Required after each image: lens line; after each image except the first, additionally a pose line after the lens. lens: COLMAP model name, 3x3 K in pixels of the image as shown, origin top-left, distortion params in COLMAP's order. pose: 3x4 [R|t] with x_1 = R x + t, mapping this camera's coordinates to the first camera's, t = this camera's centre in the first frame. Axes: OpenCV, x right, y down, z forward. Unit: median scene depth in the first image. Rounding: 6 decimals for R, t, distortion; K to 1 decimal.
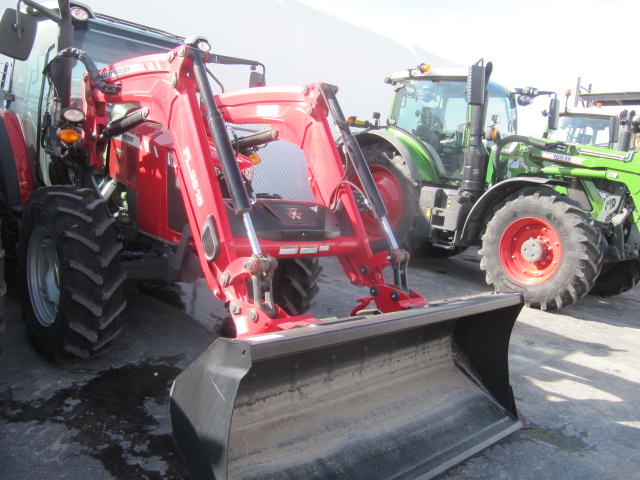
lens RADIAL K [[527.8, 0, 318.0], [0, 527.8, 237.9], [0, 0, 1]] dist [-0.056040, 0.034031]
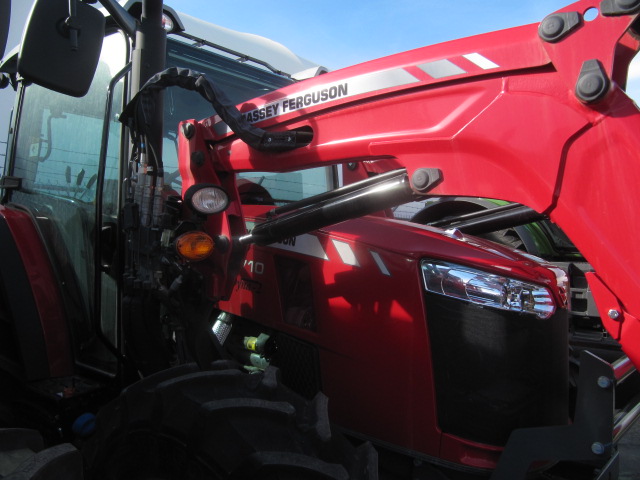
lens RADIAL K [[527.8, 0, 321.4], [0, 527.8, 238.5], [0, 0, 1]] dist [-0.056040, 0.034031]
pose [[0.992615, -0.086650, 0.084900, -0.389132], [0.097411, 0.986437, -0.132113, -0.125582], [-0.072301, 0.139407, 0.987592, 0.517271]]
